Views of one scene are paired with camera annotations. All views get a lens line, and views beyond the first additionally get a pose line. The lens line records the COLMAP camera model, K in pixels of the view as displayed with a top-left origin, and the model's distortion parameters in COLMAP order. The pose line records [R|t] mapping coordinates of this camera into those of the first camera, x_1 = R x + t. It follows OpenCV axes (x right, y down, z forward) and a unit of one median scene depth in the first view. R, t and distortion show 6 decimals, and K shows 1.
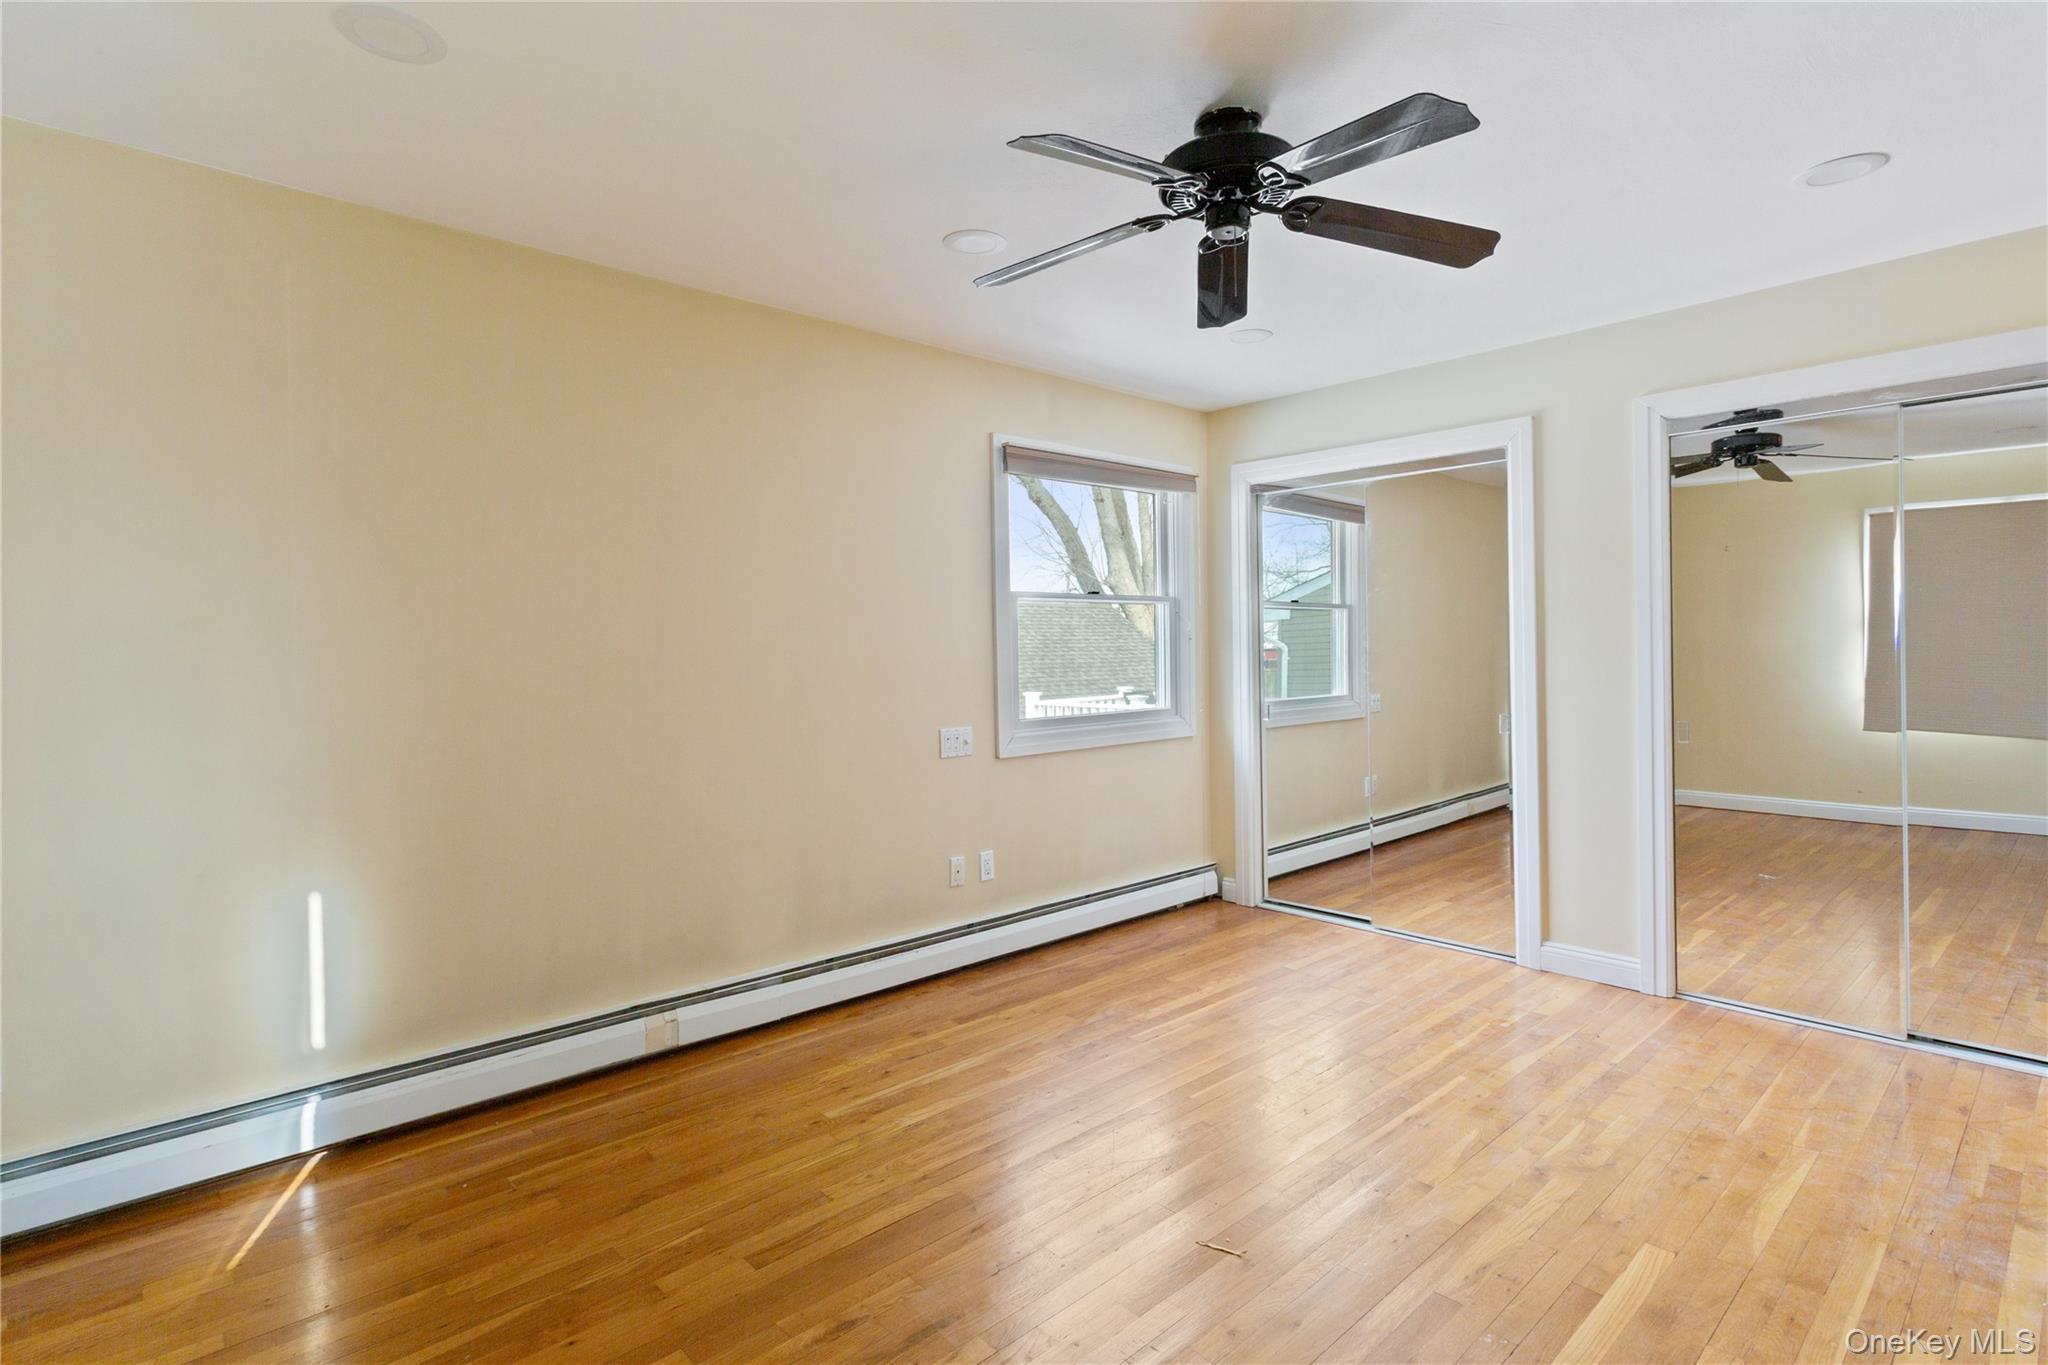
lens RADIAL K [[1018.8, 0, 1012.9], [0, 1018.8, 661.2], [0, 0, 1]] dist [0.000396, 0.000181]
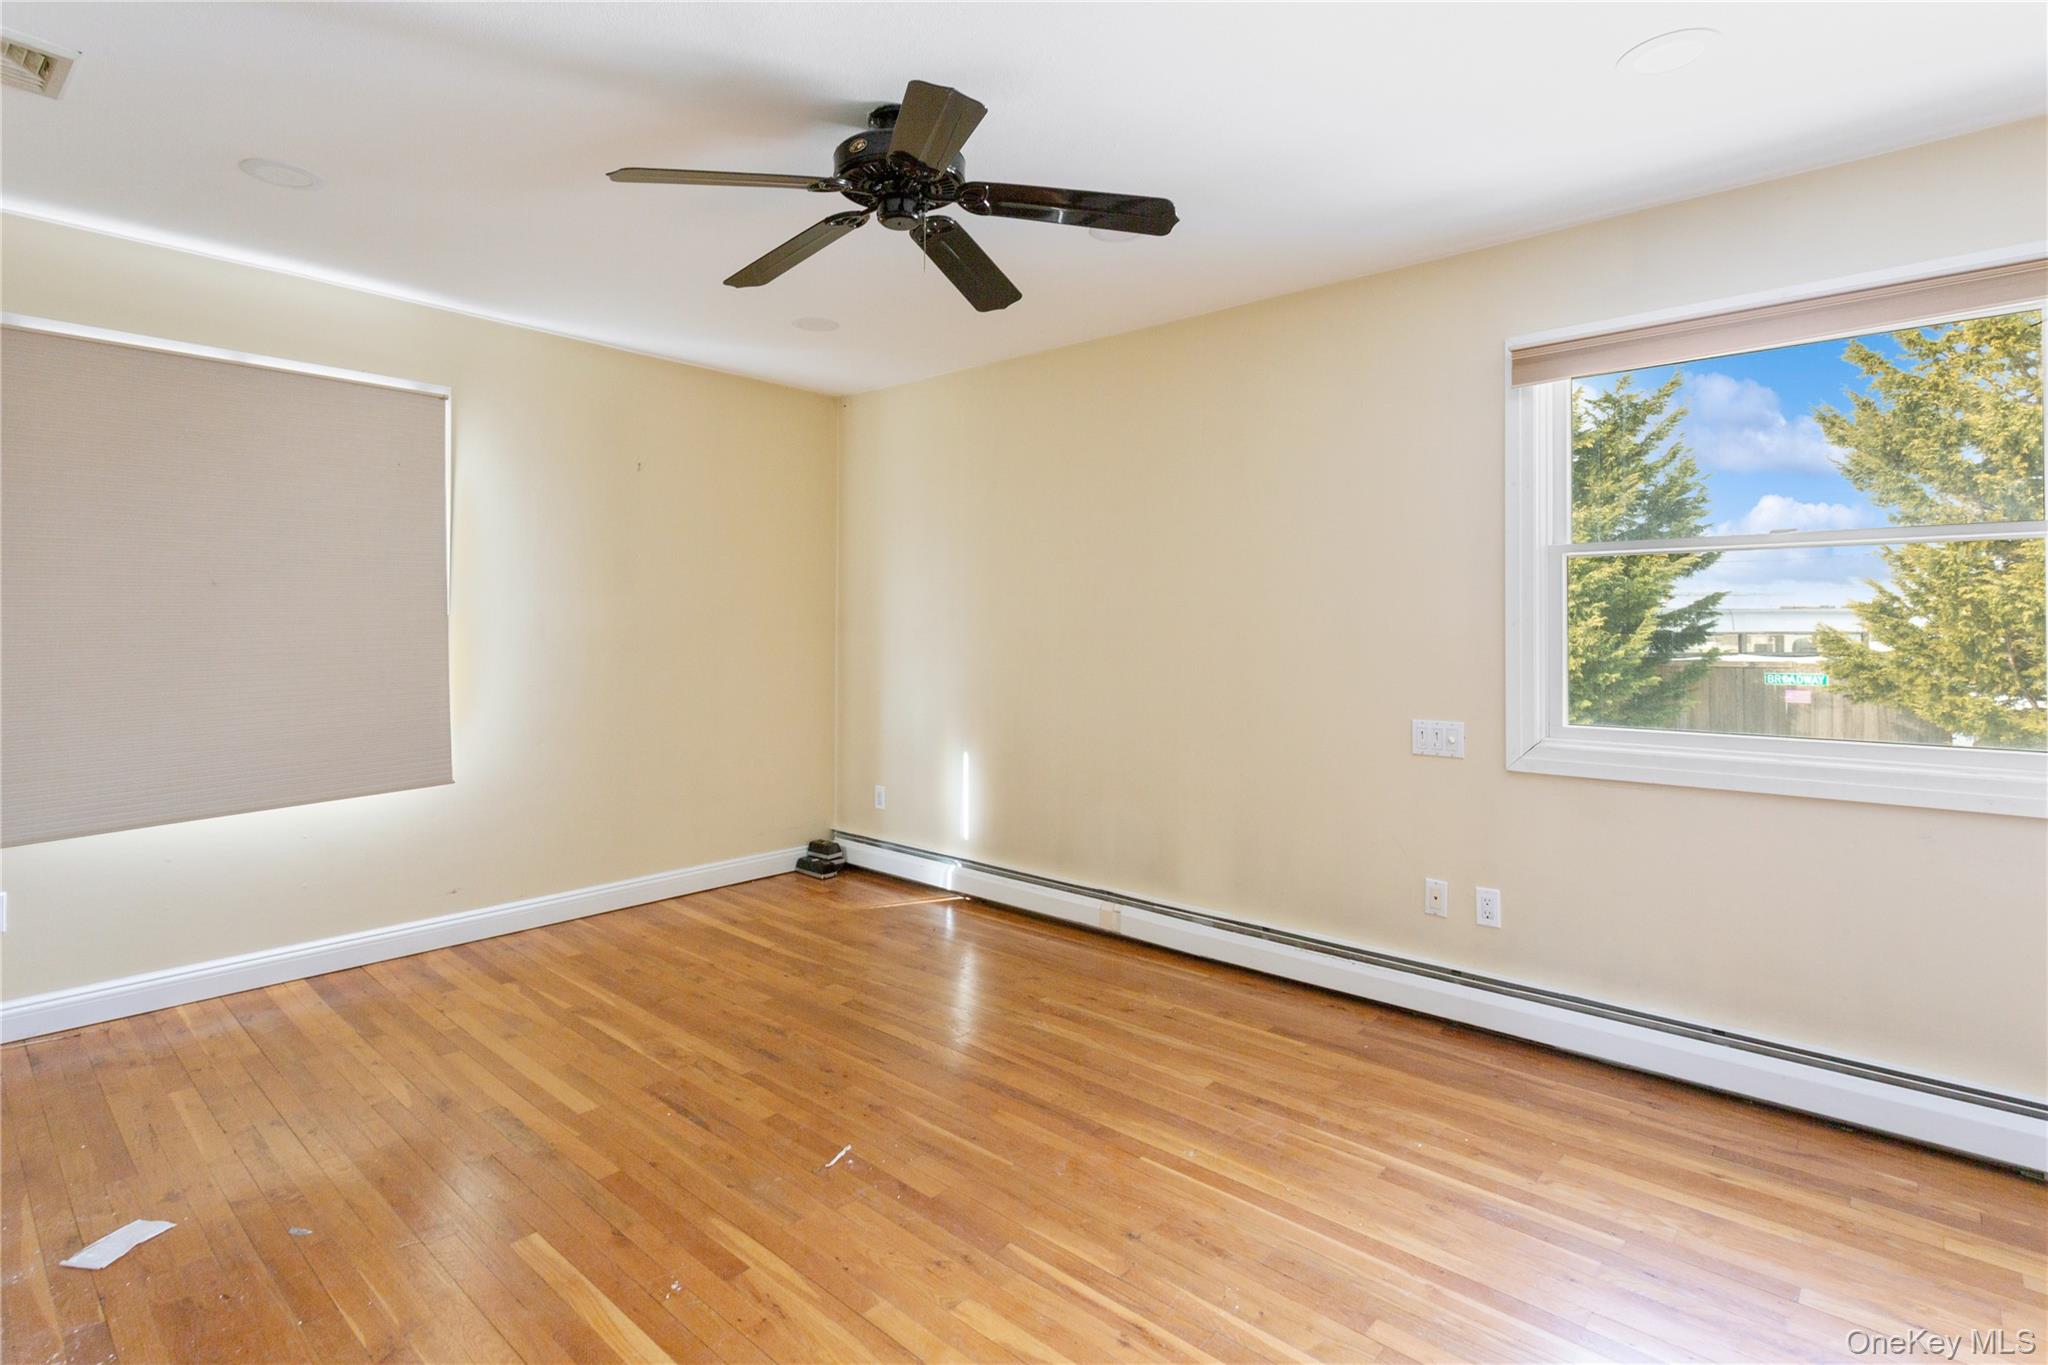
lens RADIAL K [[1031.7, 0, 1016.0], [0, 1031.7, 603.0], [0, 0, 1]] dist [-0.000989, -0.000356]
pose [[0.072933, -0.007347, -0.997310, 0.910645], [-0.007603, 0.999940, -0.007922, -0.025157], [0.997308, 0.008161, 0.072872, 0.733065]]
